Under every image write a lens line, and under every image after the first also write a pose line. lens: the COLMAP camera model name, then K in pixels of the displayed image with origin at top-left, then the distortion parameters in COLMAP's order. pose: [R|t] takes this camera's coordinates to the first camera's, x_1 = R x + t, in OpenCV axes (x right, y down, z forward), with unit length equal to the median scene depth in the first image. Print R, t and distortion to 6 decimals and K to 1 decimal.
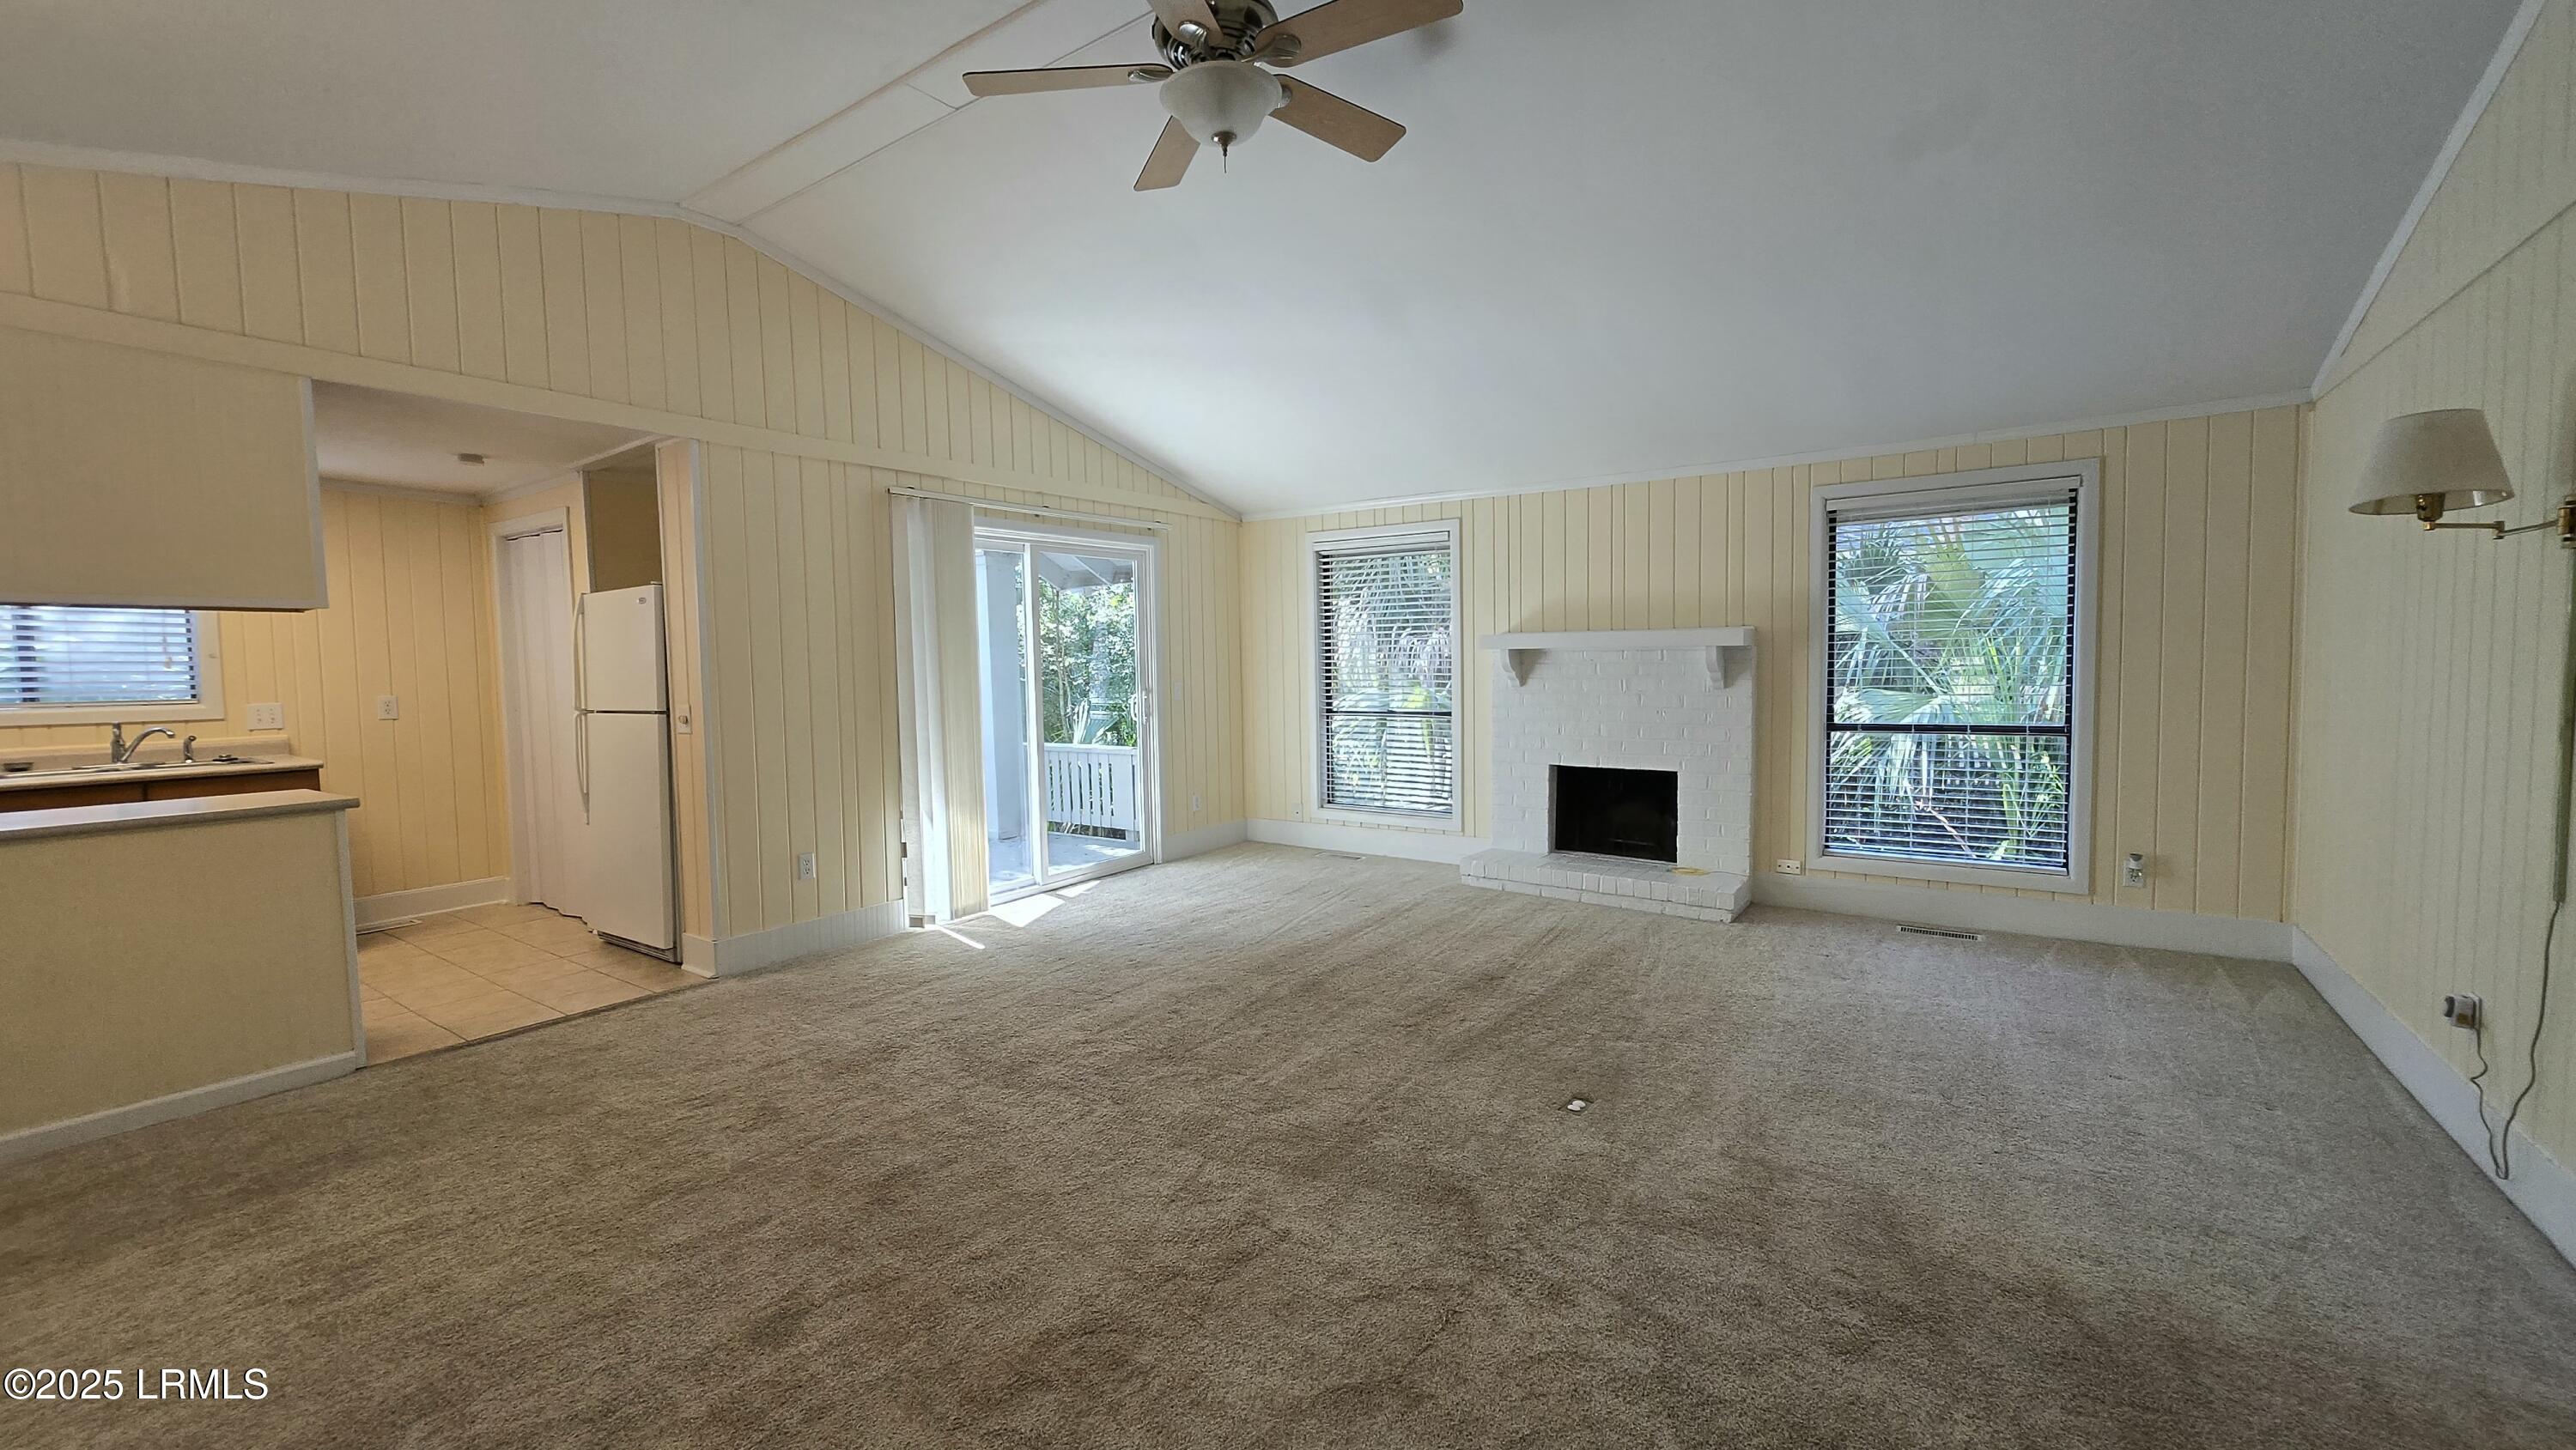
lens RADIAL K [[1005.9, 0, 1300.1], [0, 1005.9, 717.6], [0, 0, 1]] dist [-0.000557, -0.000481]
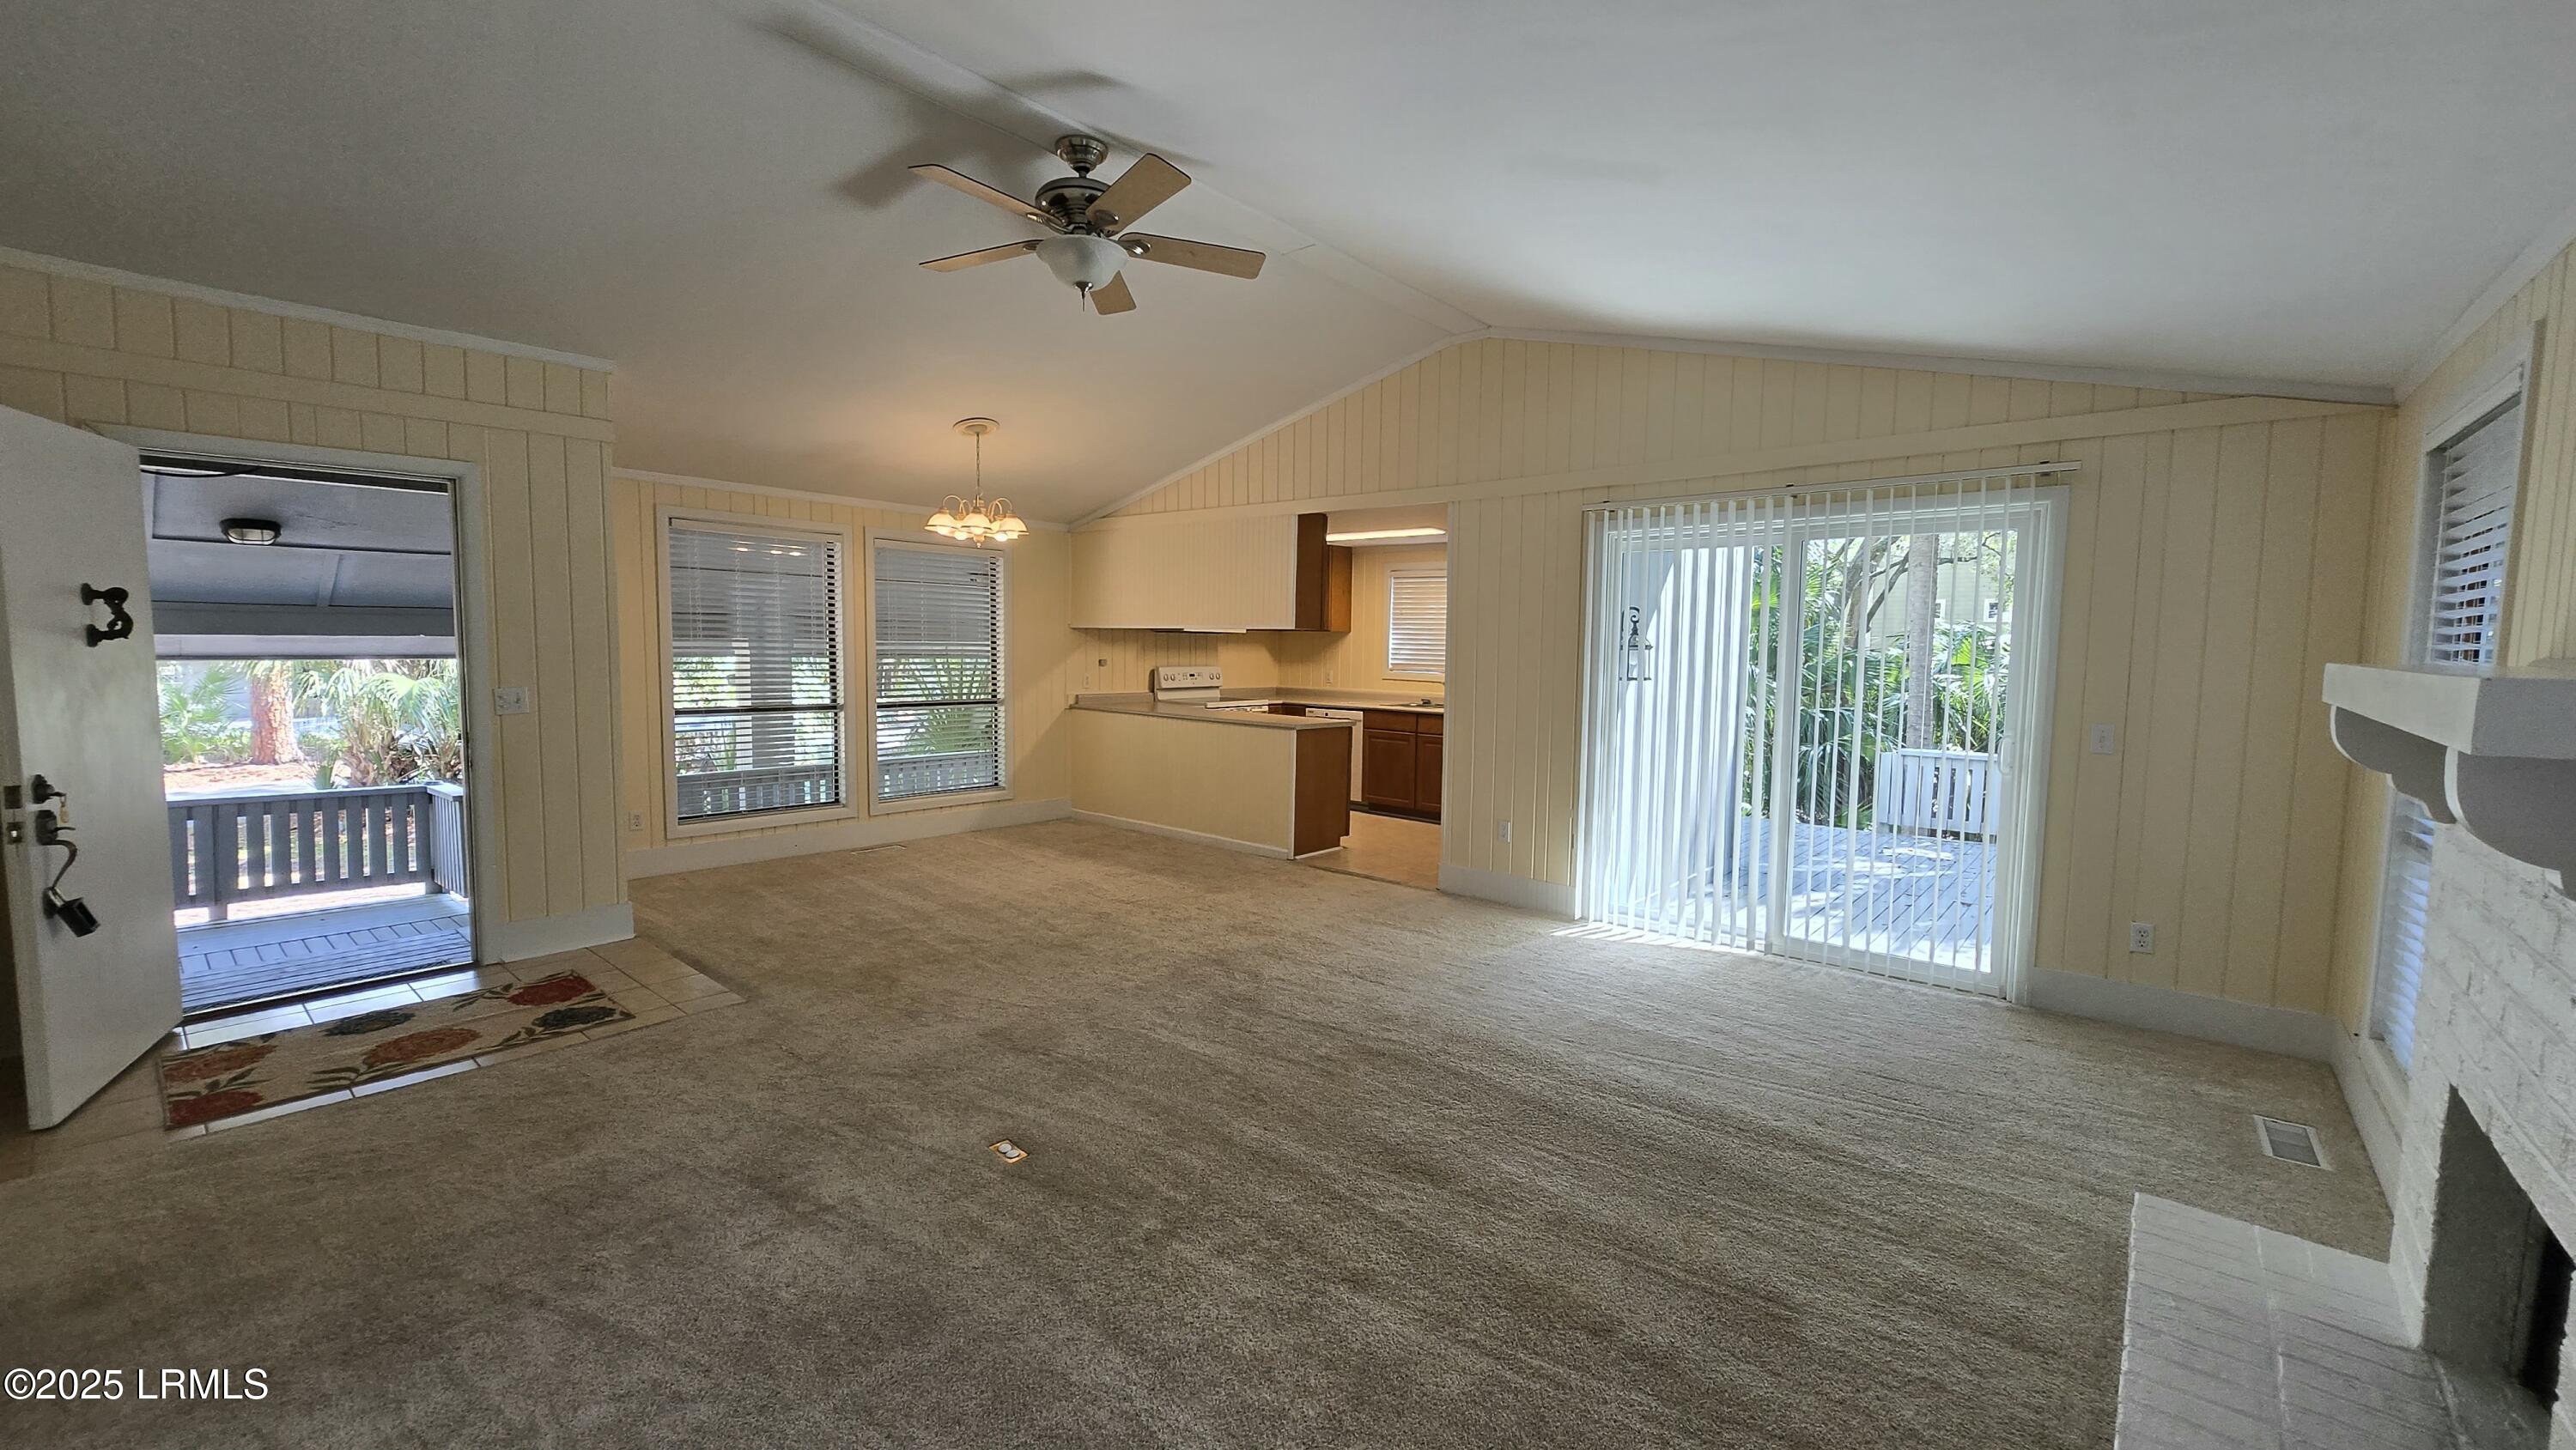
lens RADIAL K [[1013.1, 0, 1288.0], [0, 1013.1, 725.0], [0, 0, 1]] dist [-0.001855, -0.000210]
pose [[-0.103107, 0.093361, -0.990279, 0.664079], [-0.069448, 0.992480, 0.100799, -0.076960], [0.992243, 0.079166, -0.095848, 0.752602]]
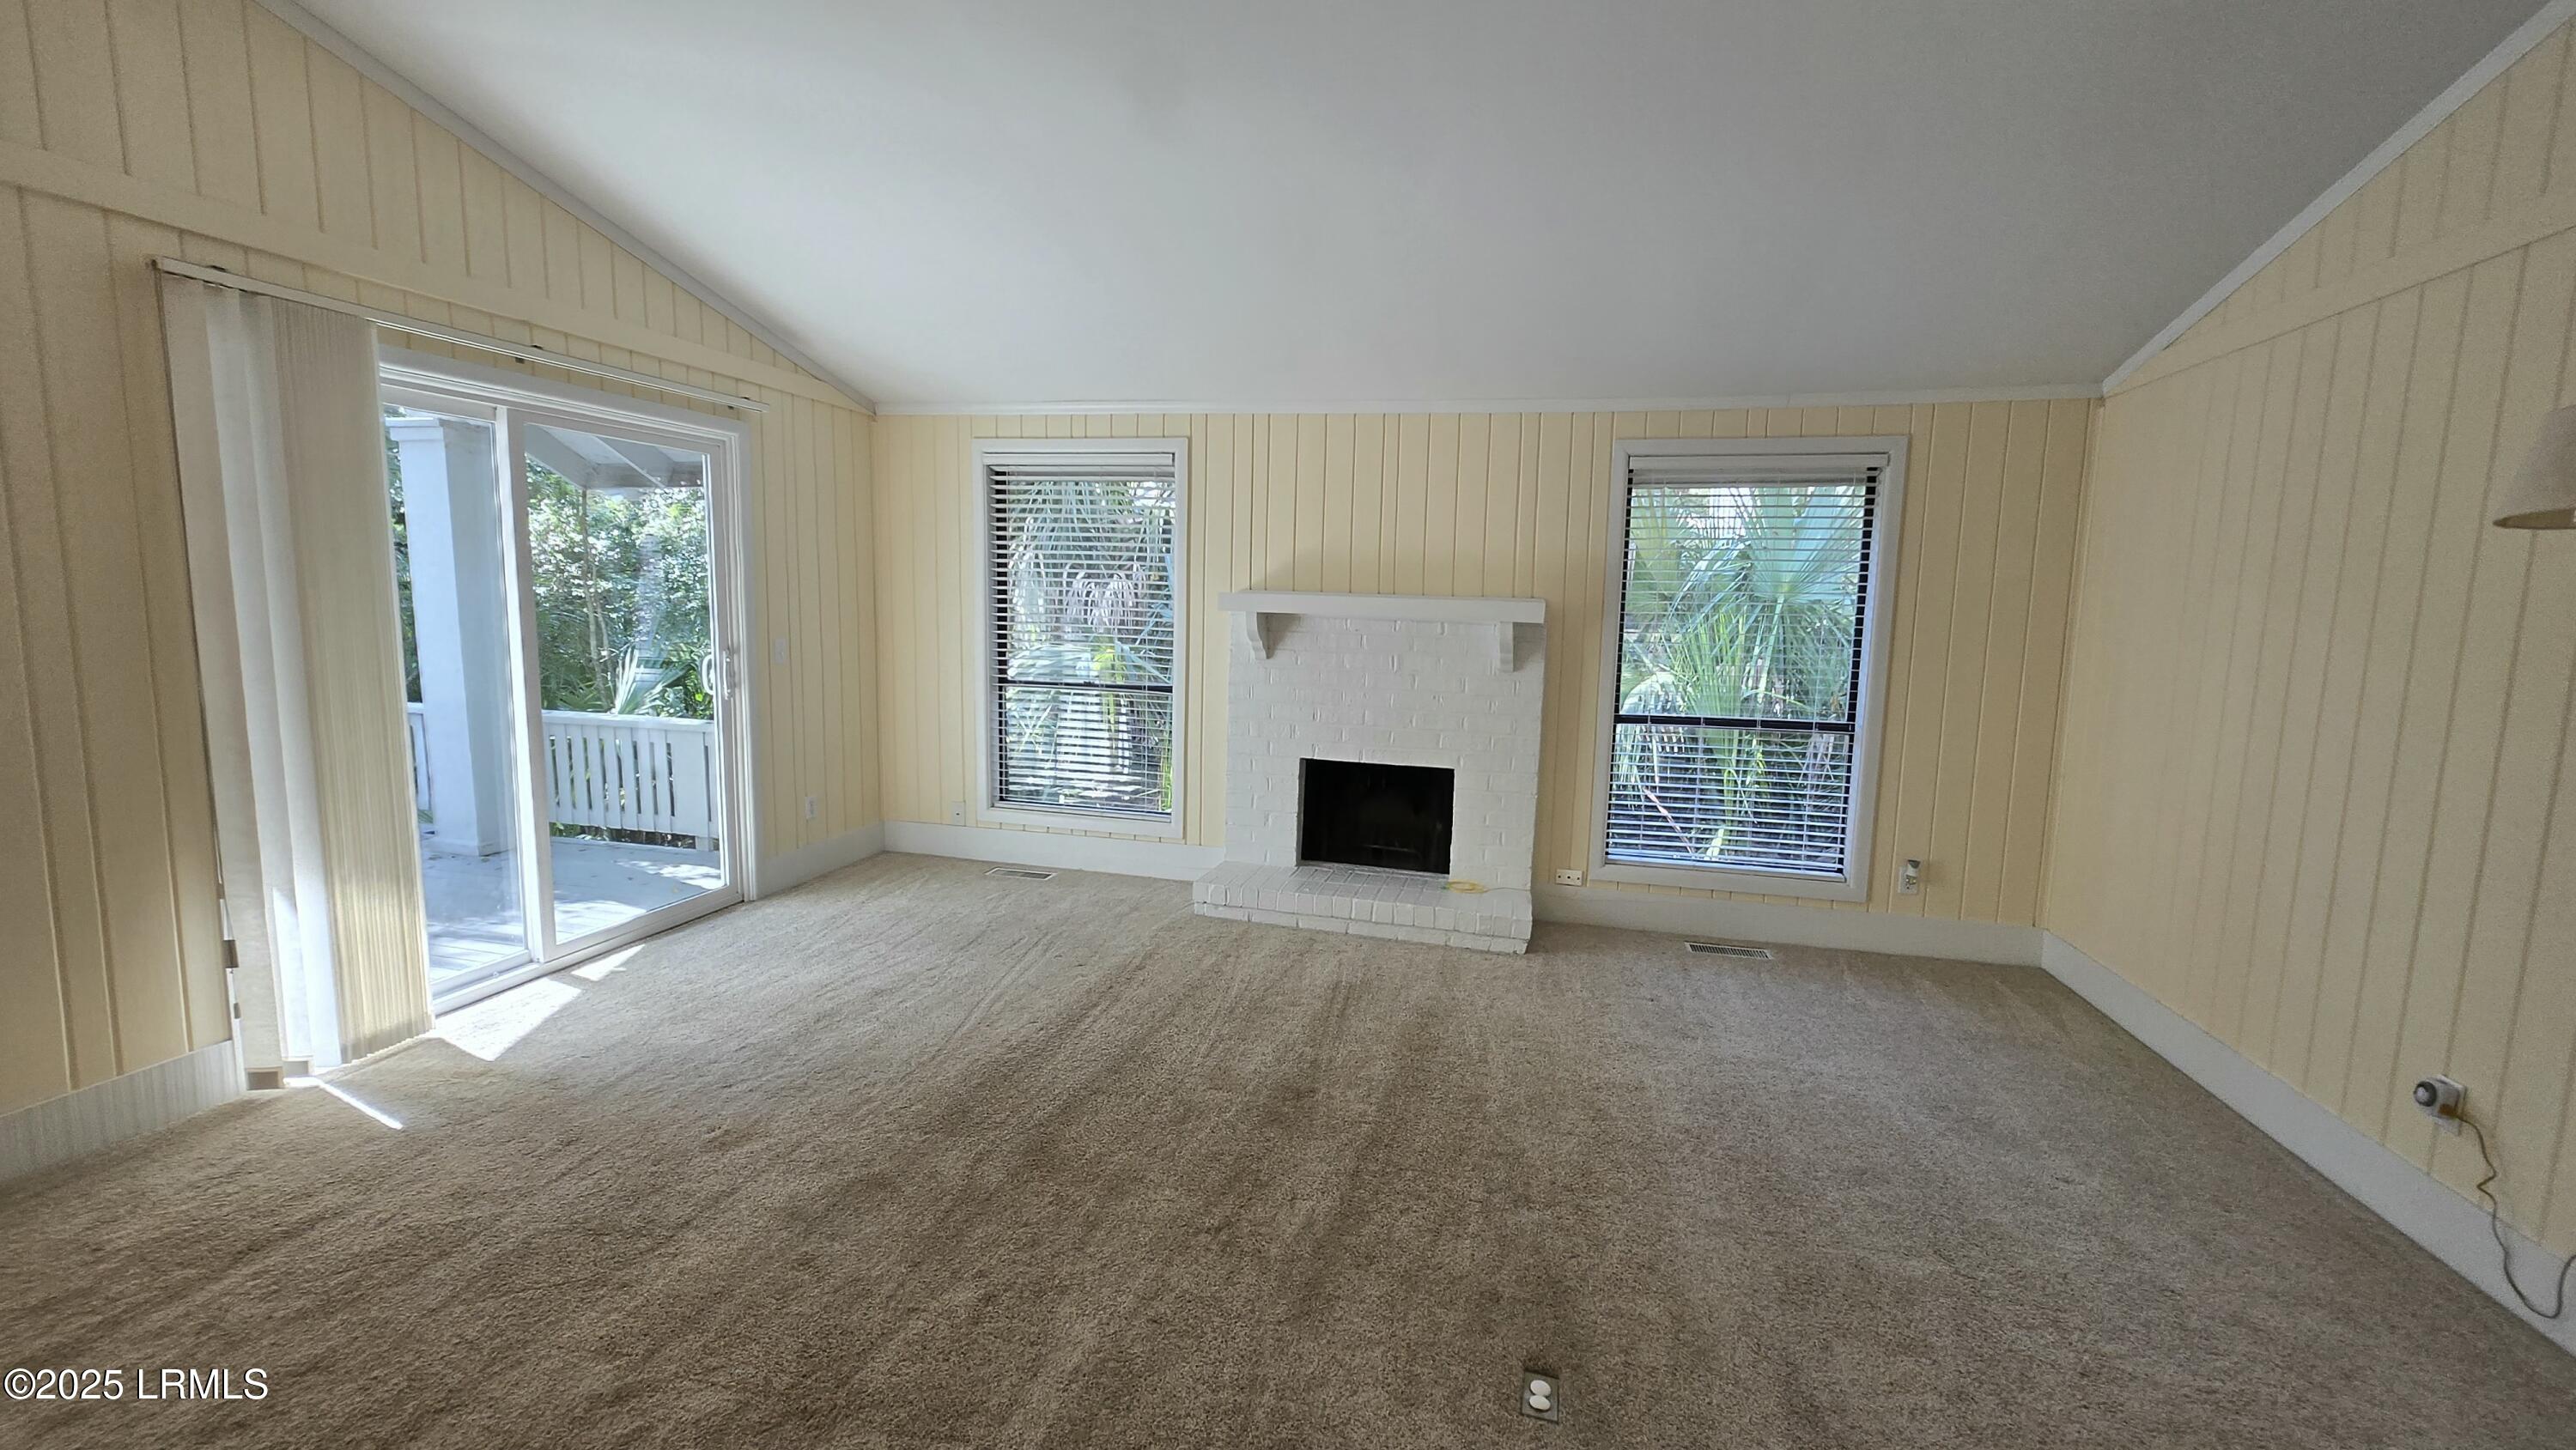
lens RADIAL K [[1005.9, 0, 1300.1], [0, 1005.9, 717.6], [0, 0, 1]] dist [-0.000557, -0.000481]
pose [[0.931564, -0.001150, 0.363575, -0.050916], [-0.021842, 0.998012, 0.059120, -0.037456], [-0.362920, -0.063015, 0.929687, 0.285090]]
